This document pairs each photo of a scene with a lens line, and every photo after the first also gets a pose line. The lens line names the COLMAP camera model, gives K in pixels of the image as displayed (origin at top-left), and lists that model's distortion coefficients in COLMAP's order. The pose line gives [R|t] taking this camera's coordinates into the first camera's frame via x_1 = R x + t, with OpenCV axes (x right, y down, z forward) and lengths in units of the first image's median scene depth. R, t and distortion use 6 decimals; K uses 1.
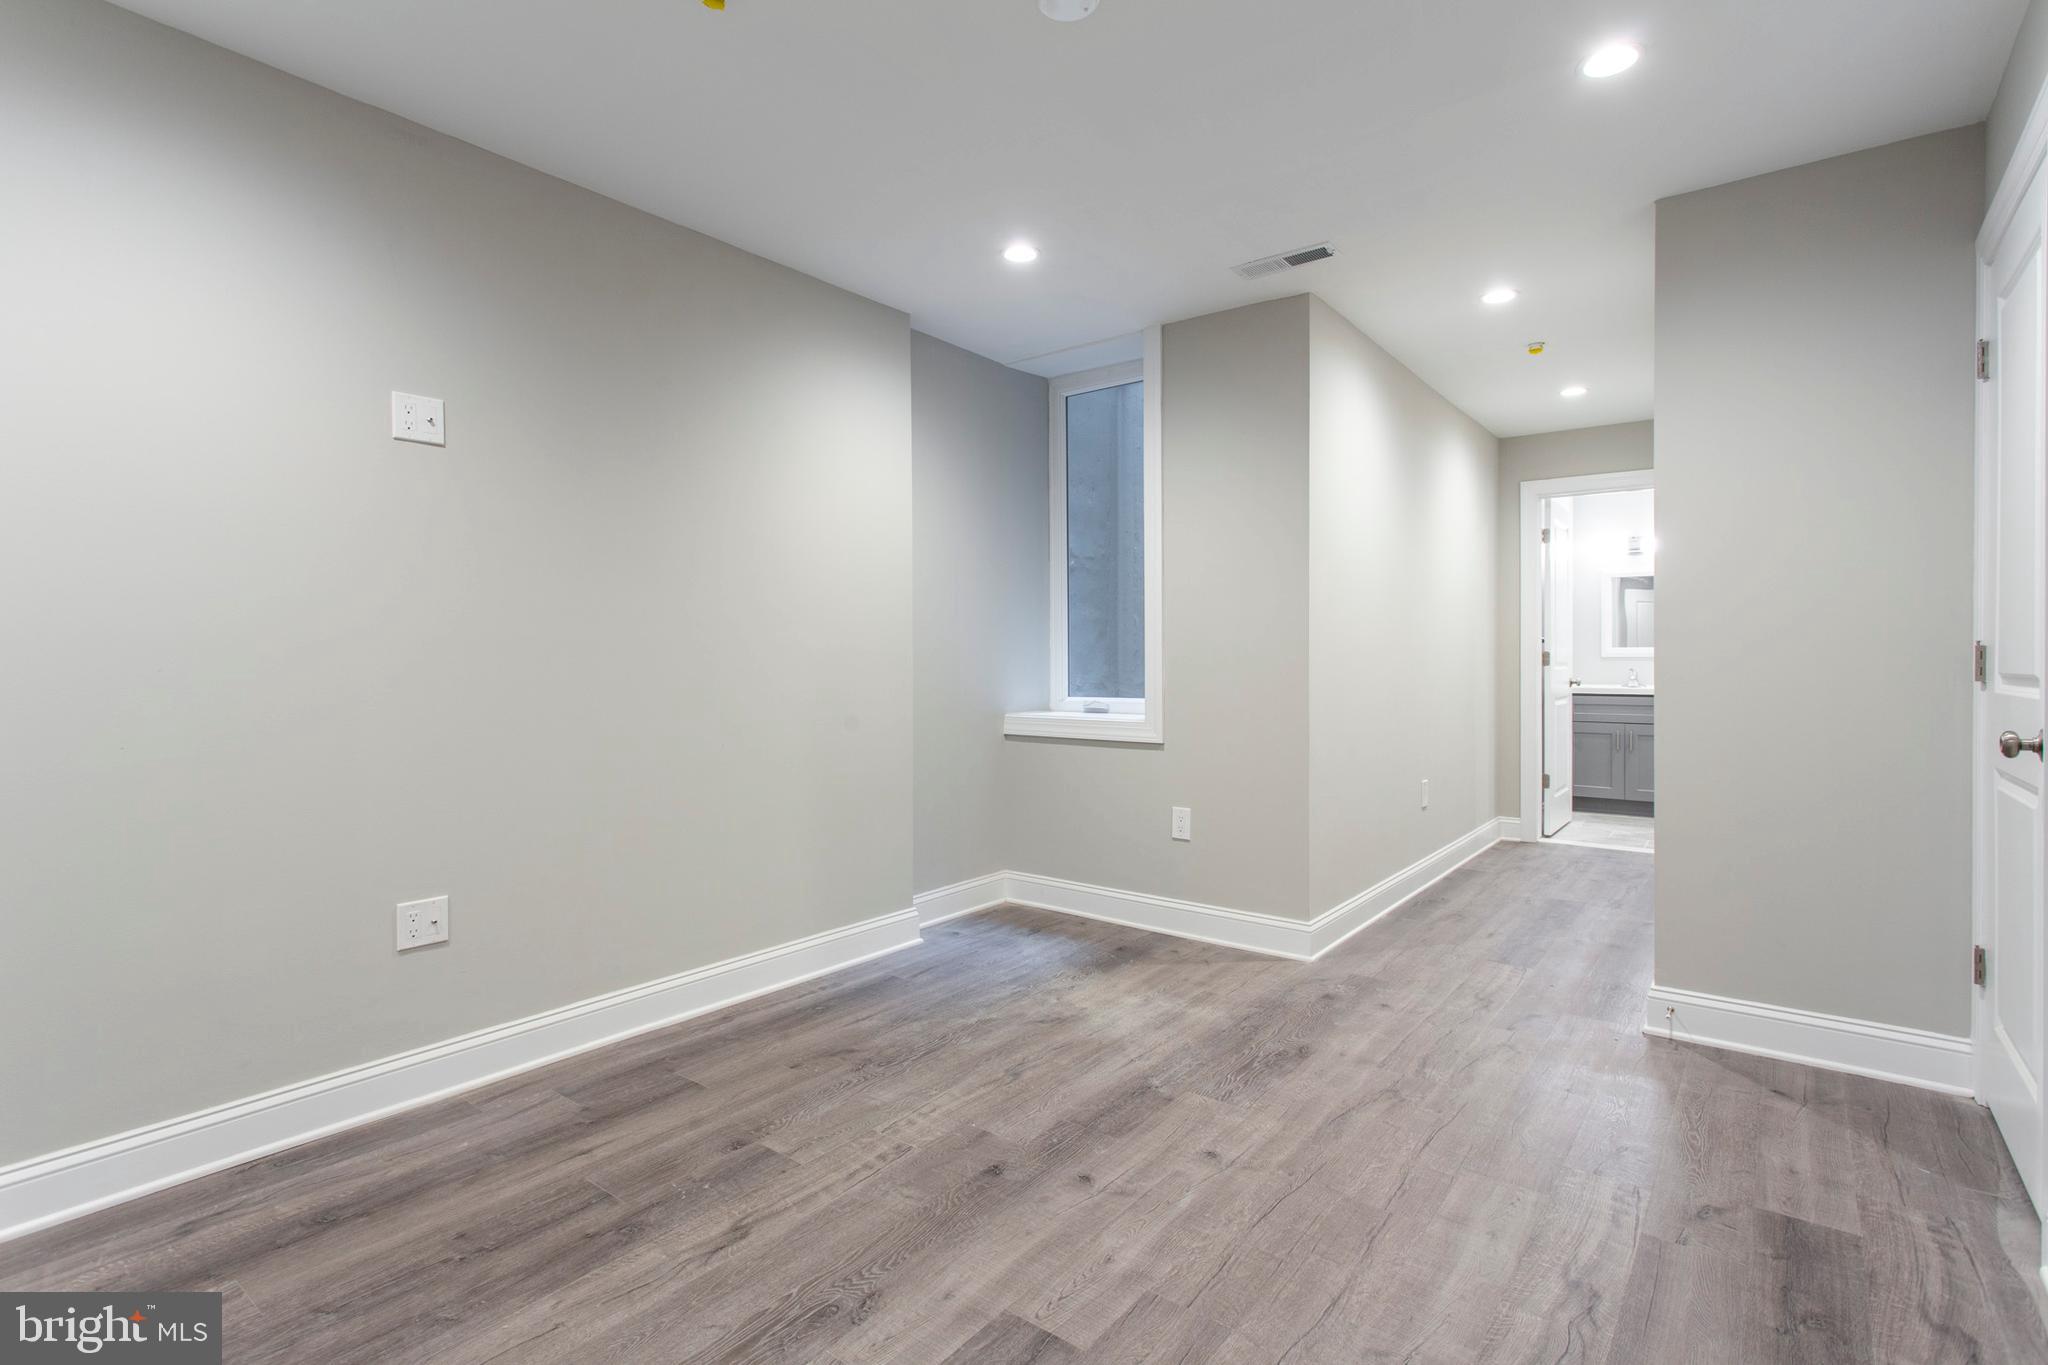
lens RADIAL K [[978.4, 0, 1012.1], [0, 978.4, 675.5], [0, 0, 1]] dist [0.003862, 0.001393]
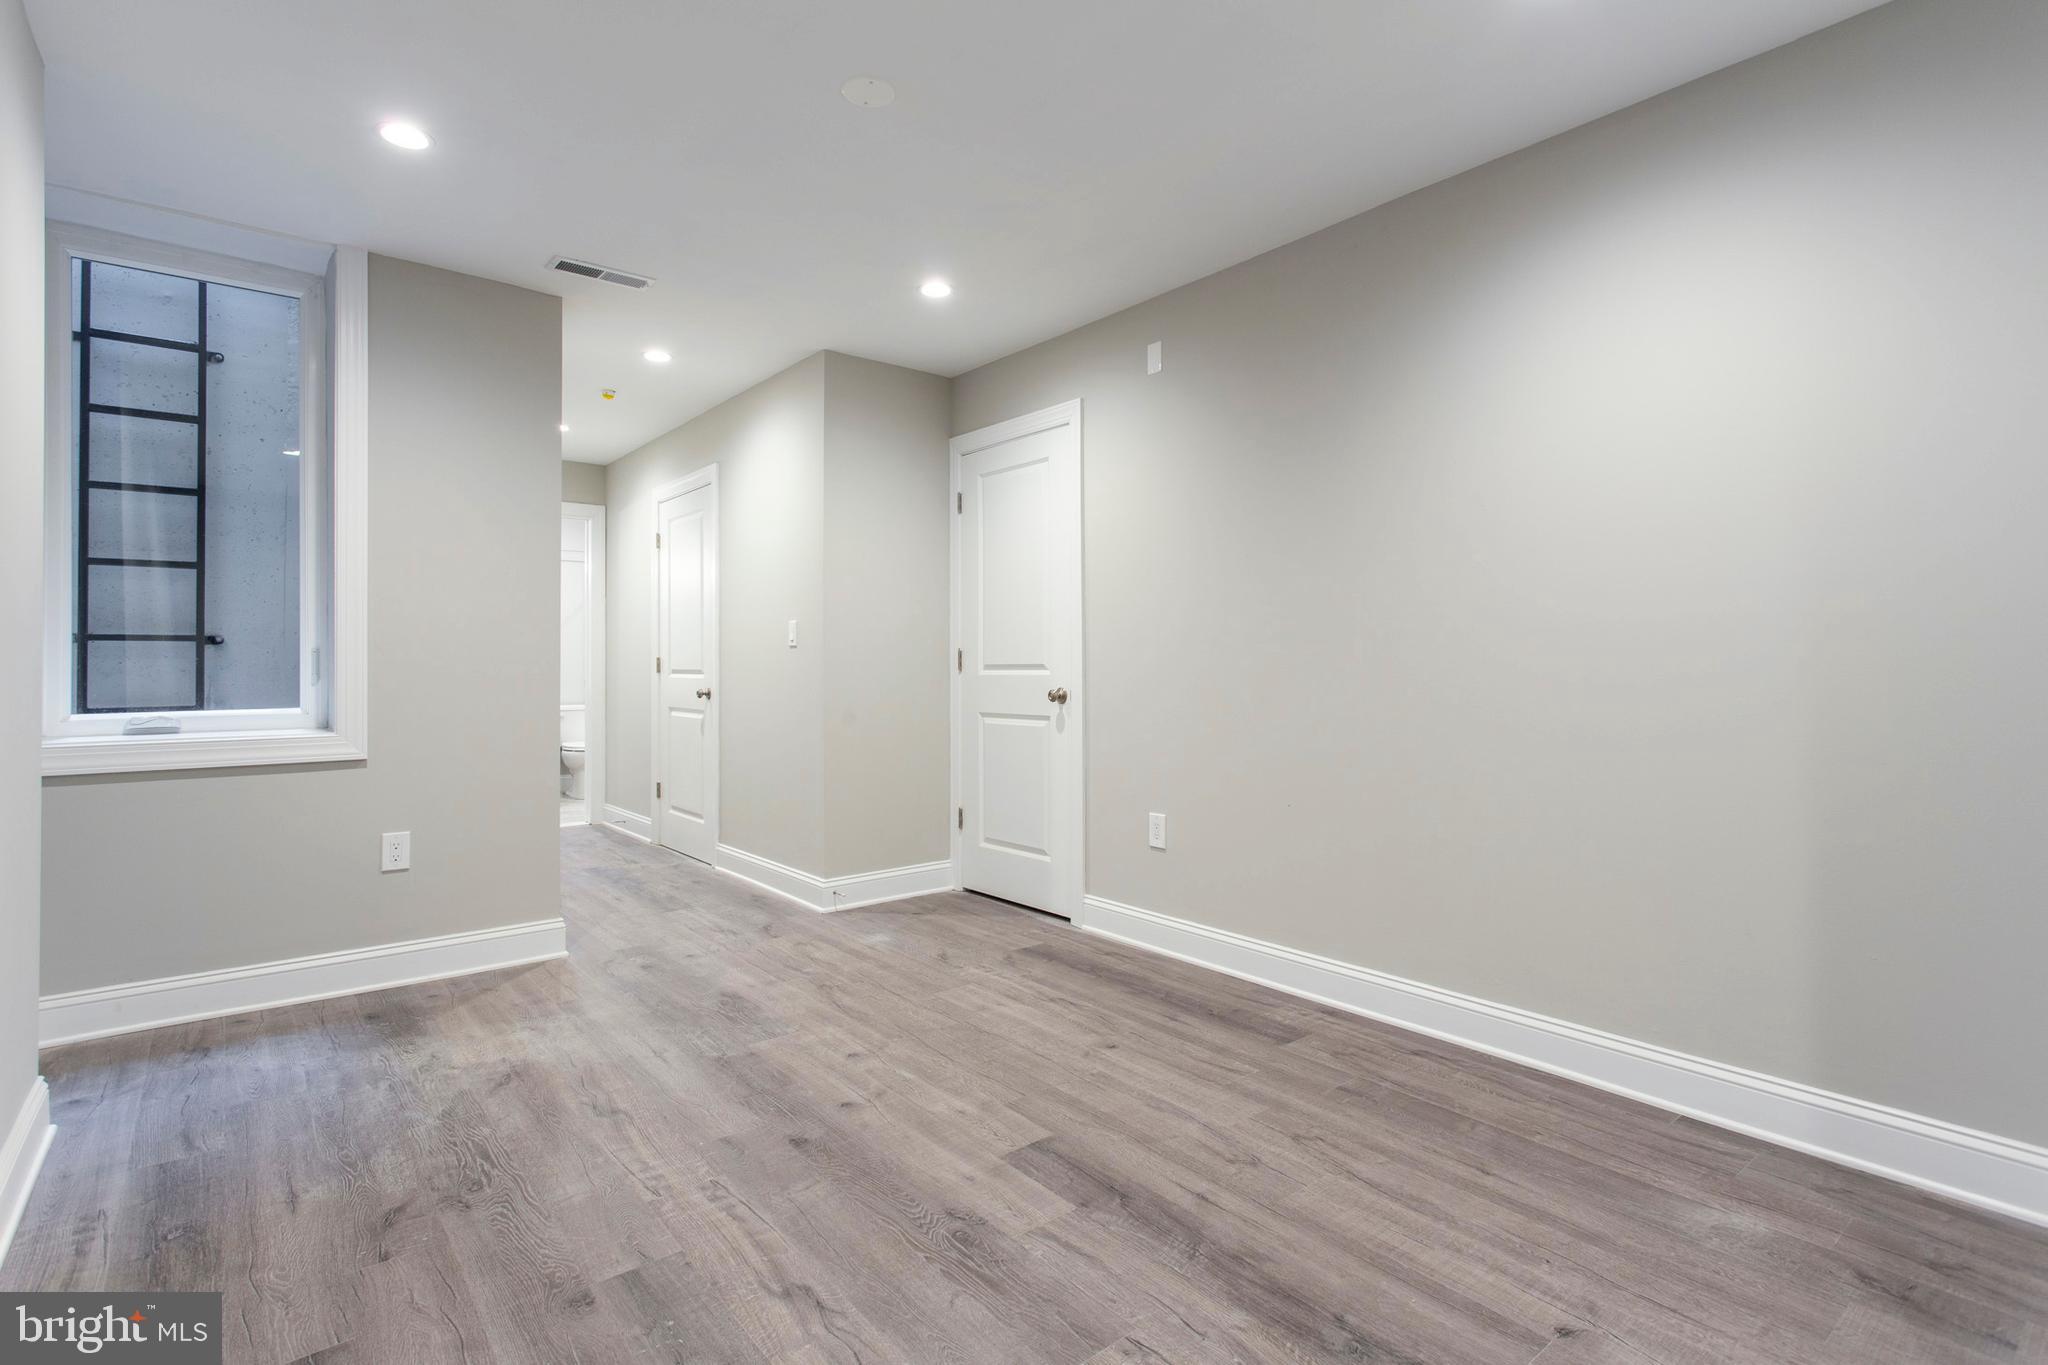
lens RADIAL K [[978.4, 0, 1010.2], [0, 978.4, 670.4], [0, 0, 1]] dist [0.003862, 0.001393]
pose [[0.224049, -0.003733, 0.974571, -0.748972], [0.018690, 0.999825, -0.000467, 0.007853], [-0.974399, 0.018320, 0.224079, 0.412507]]
